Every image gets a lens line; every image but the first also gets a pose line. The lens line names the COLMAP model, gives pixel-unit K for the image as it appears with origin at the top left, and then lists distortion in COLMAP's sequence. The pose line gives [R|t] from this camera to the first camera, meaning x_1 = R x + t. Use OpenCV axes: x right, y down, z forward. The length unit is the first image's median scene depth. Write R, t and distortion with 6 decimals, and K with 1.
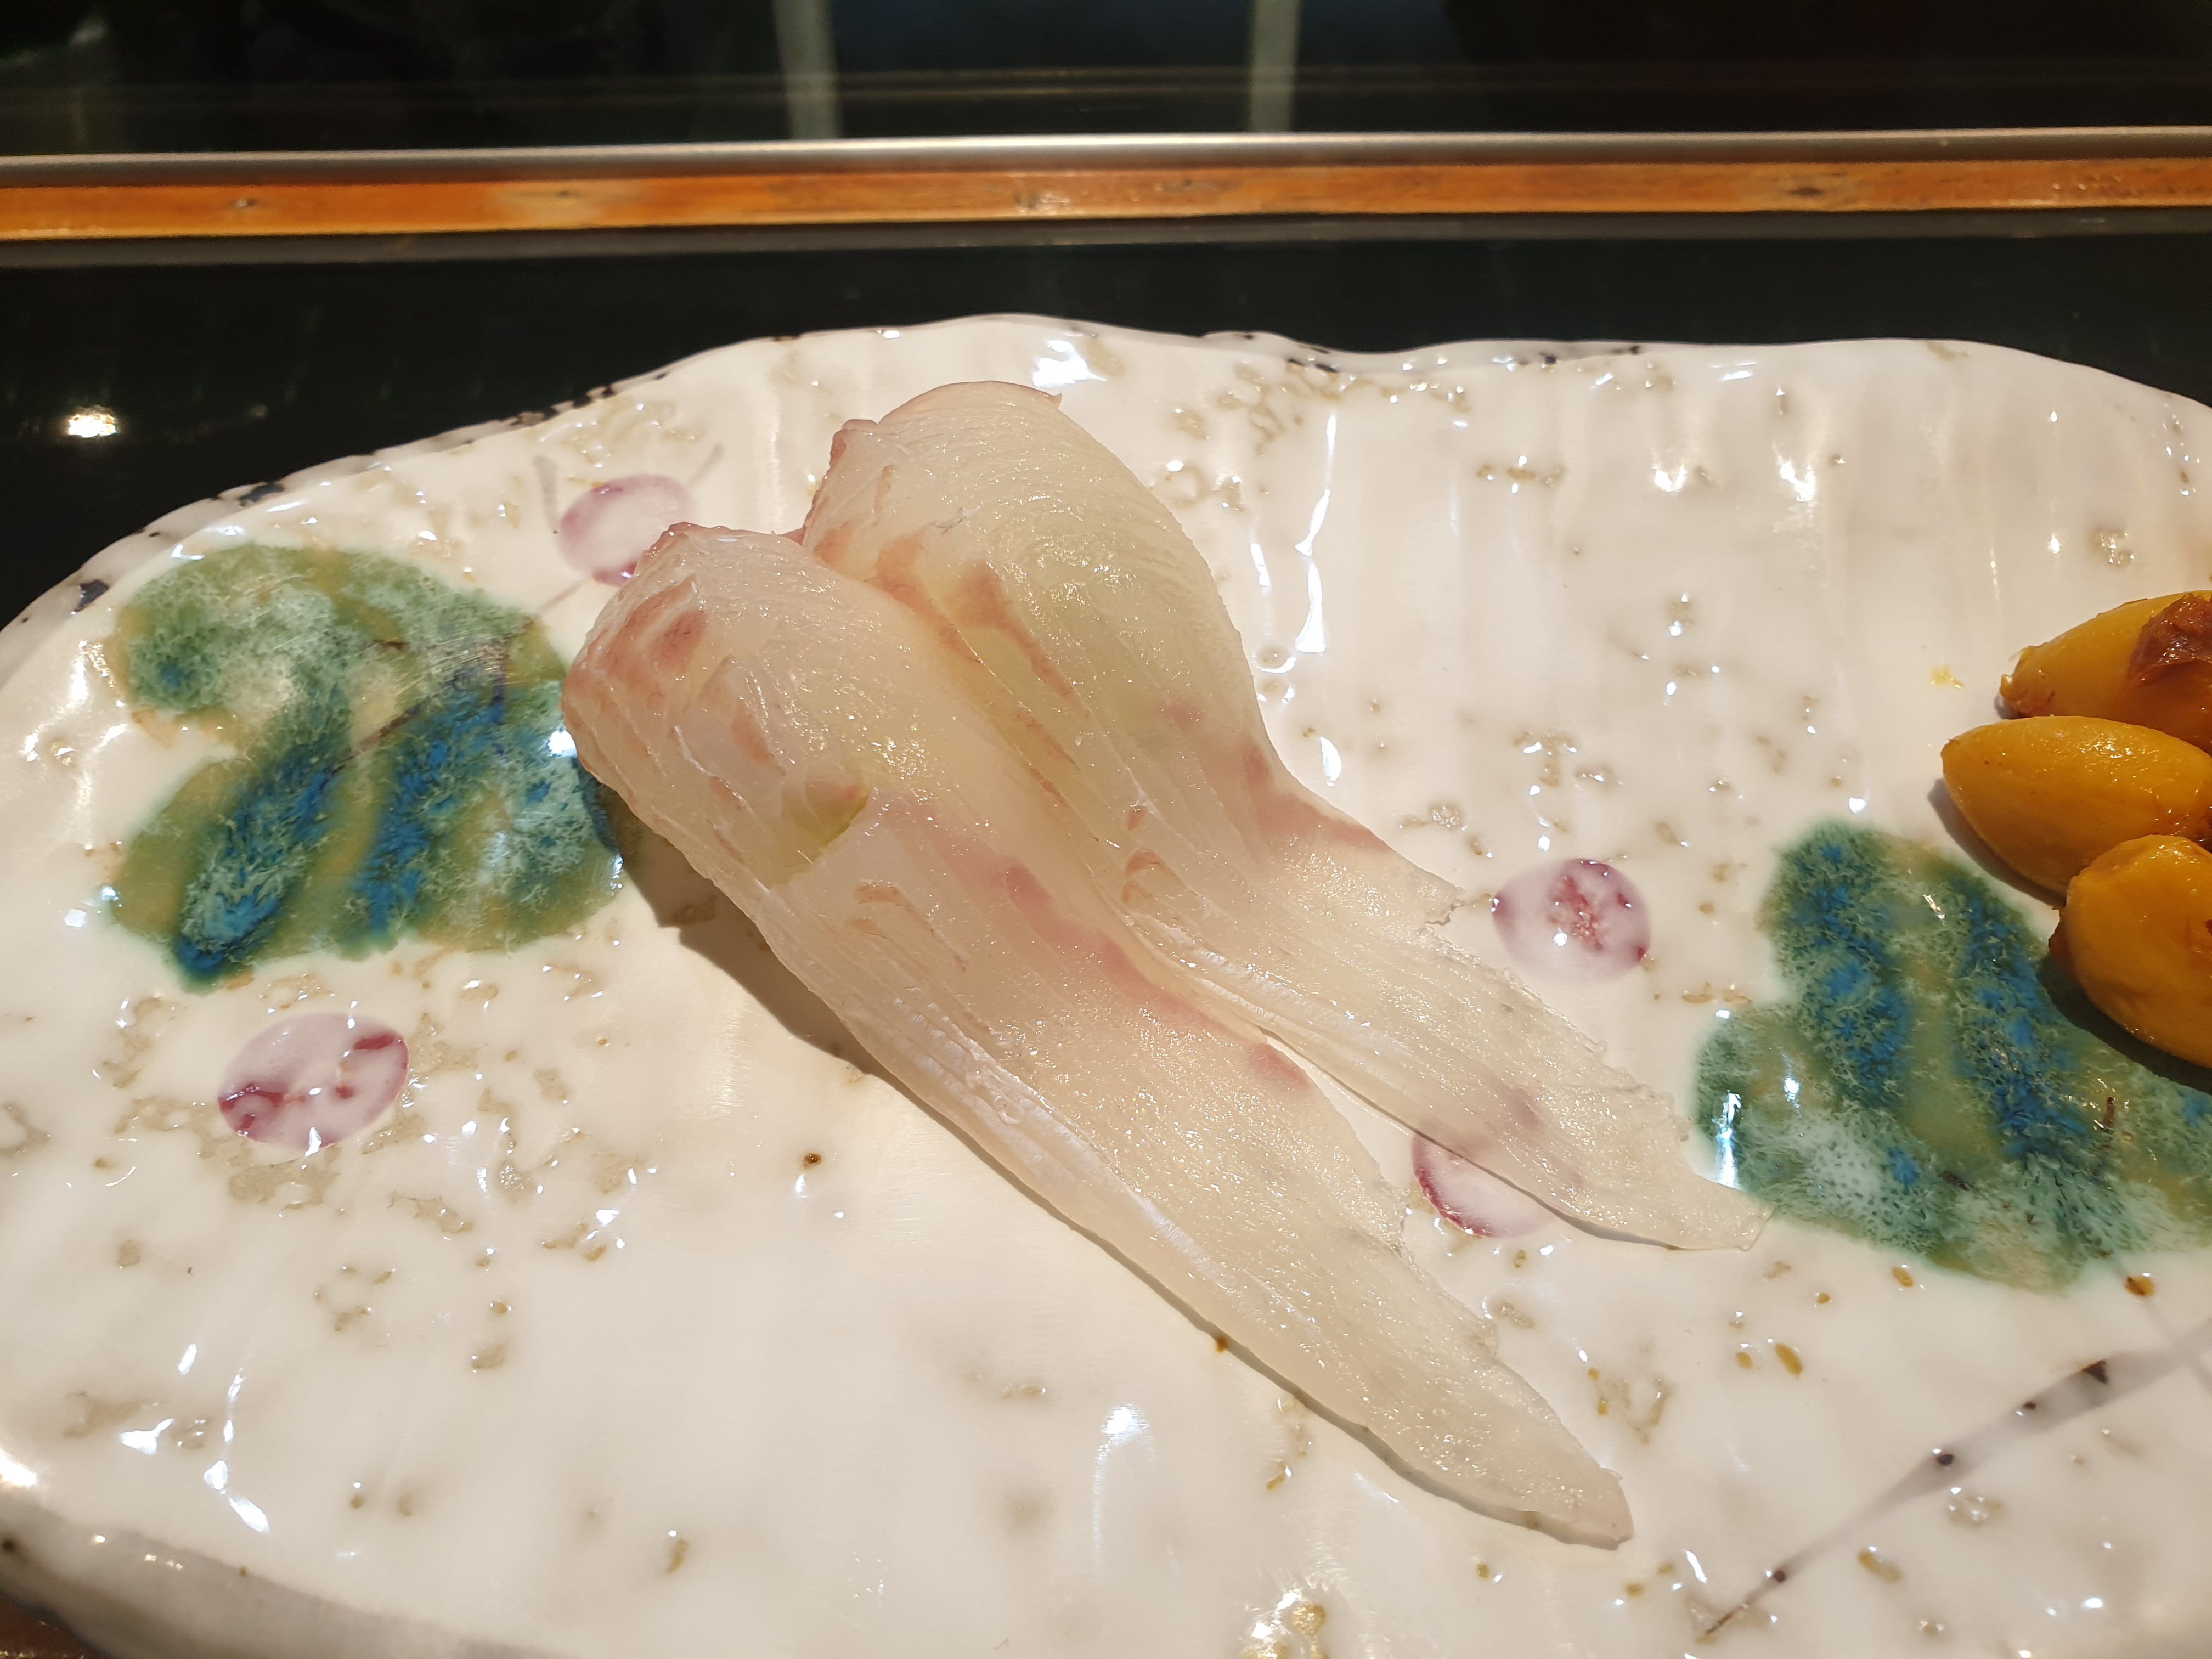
lens RADIAL K [[1871.1, 0, 1140.4], [0, 1871.1, 845.3], [0, 0, 1]] dist [-0.091139, 0.090096]
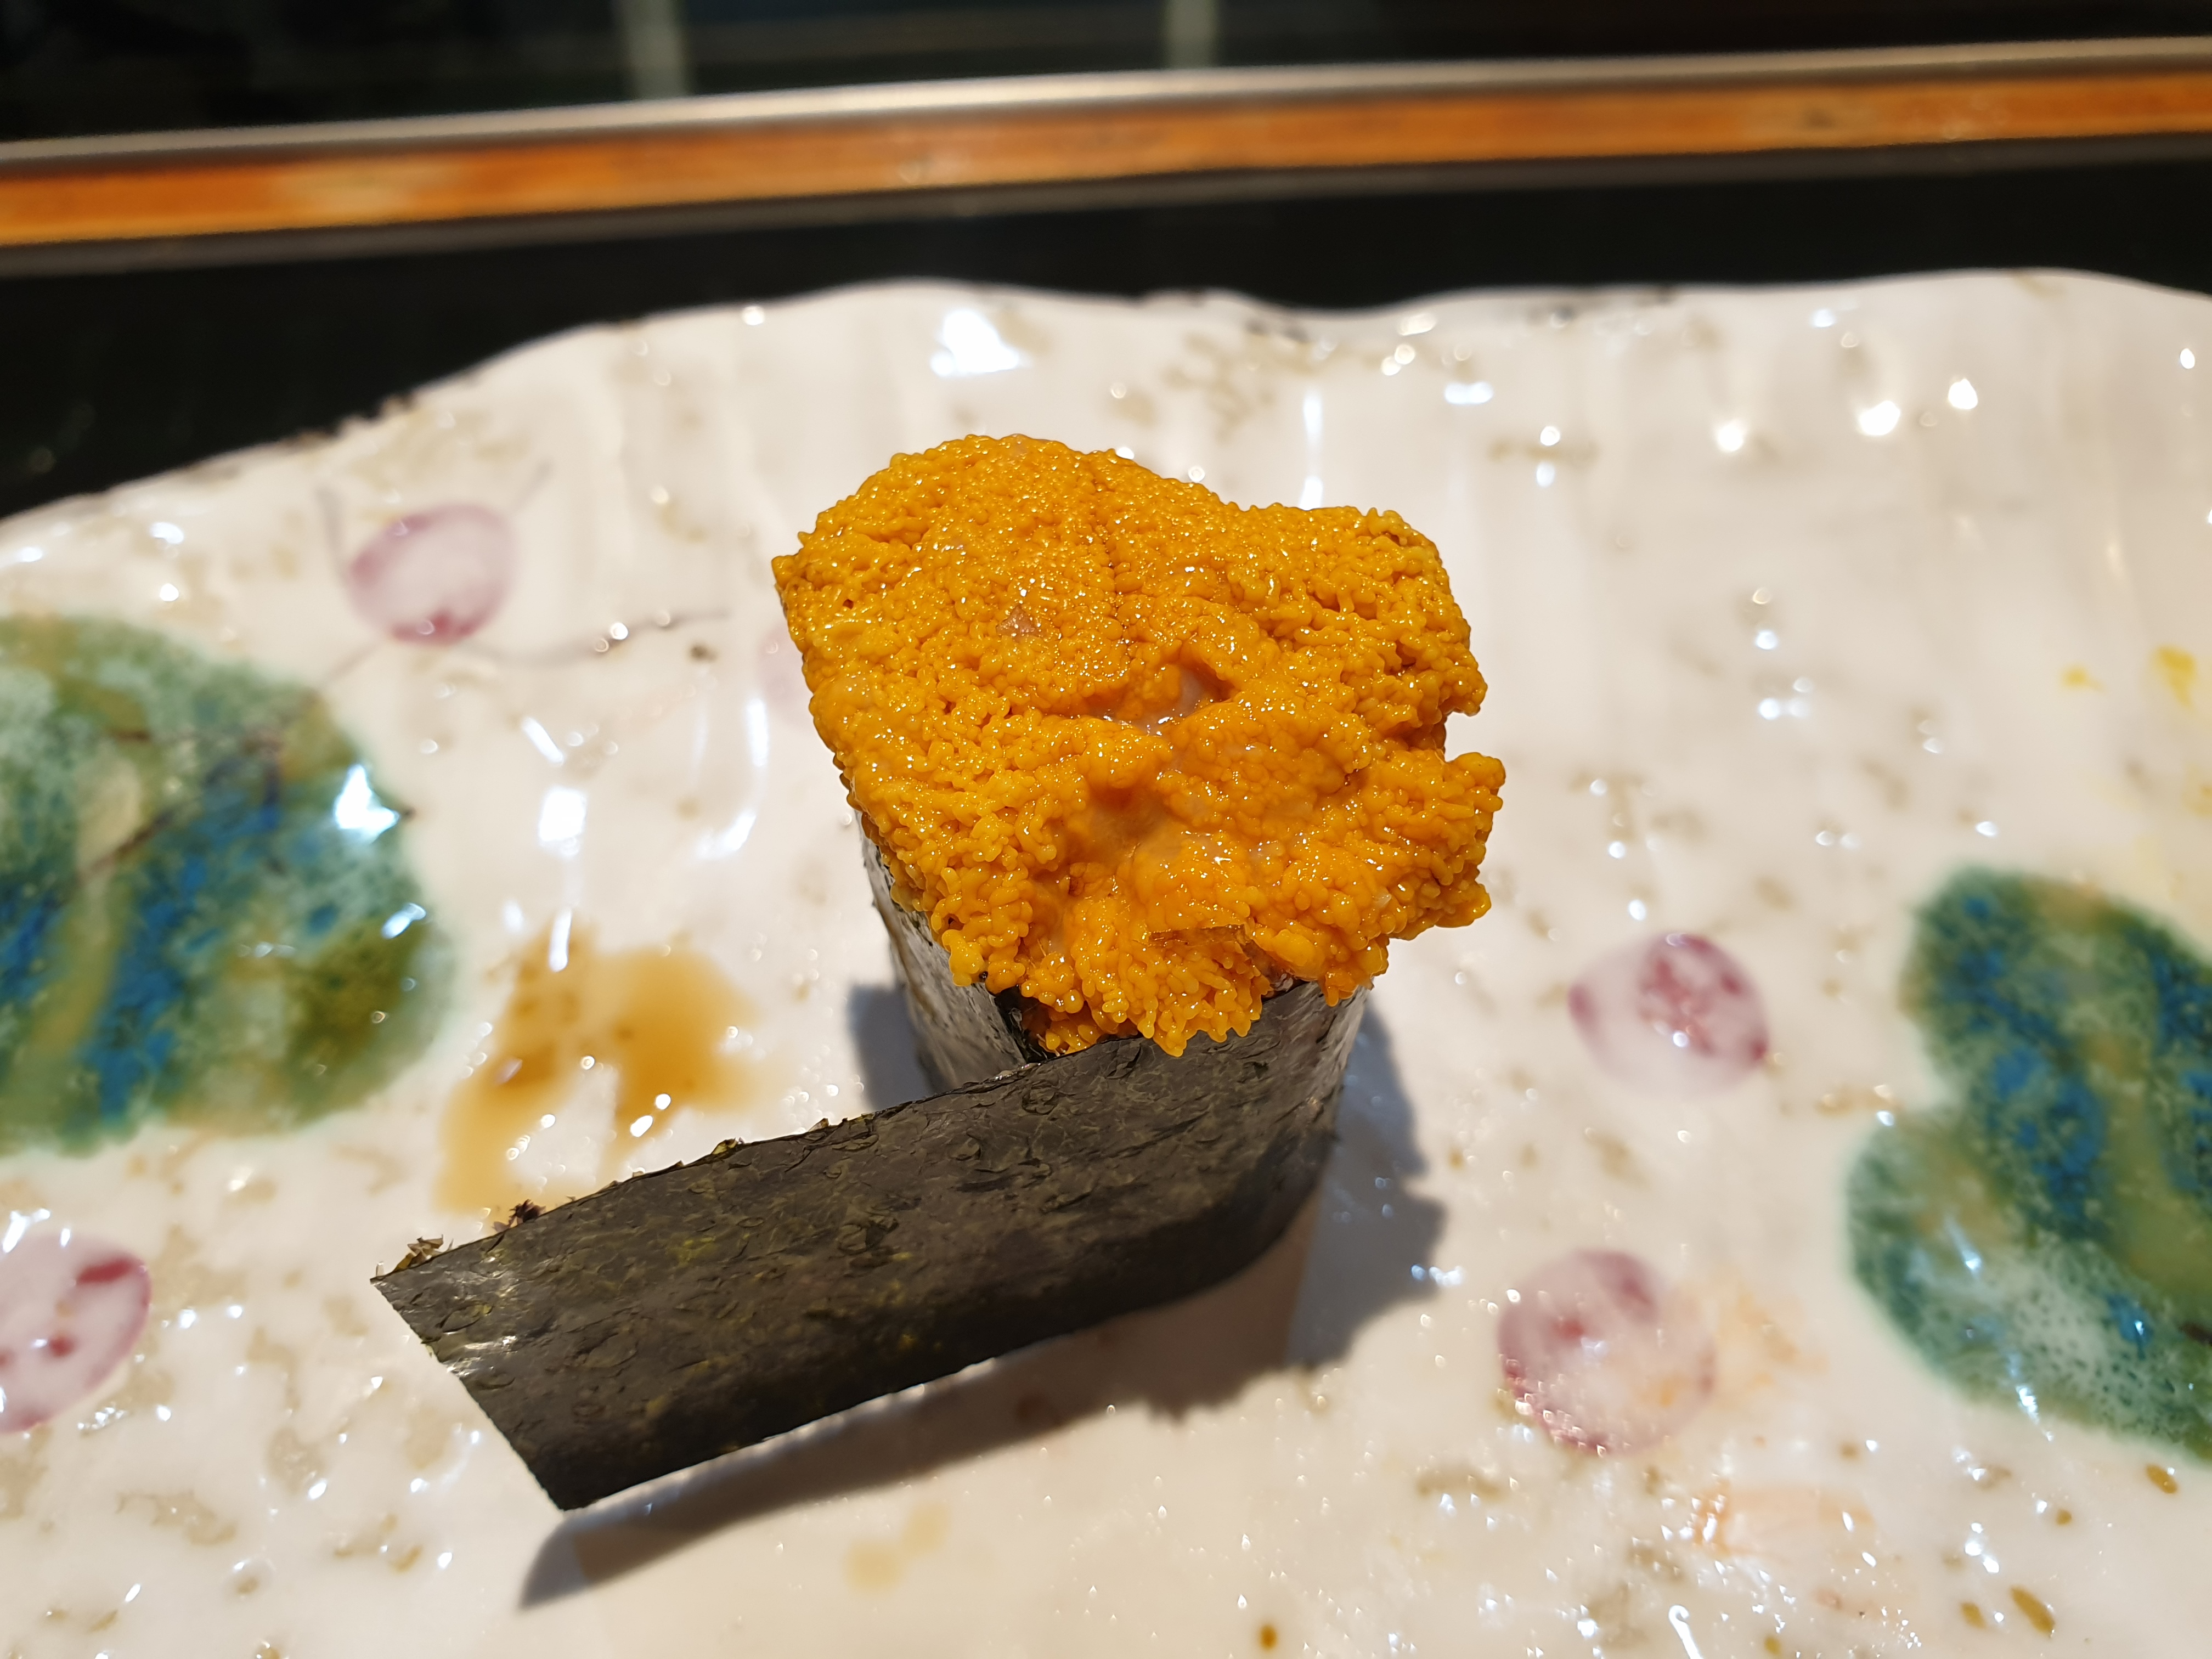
lens RADIAL K [[1871.1, 0, 1130.0], [0, 1871.1, 835.5], [0, 0, 1]] dist [-0.091139, 0.090096]
pose [[0.997806, -0.052625, 0.040160, -0.020048], [0.053273, 0.998464, -0.015242, -0.033924], [-0.039296, 0.017348, 0.999077, 0.223198]]
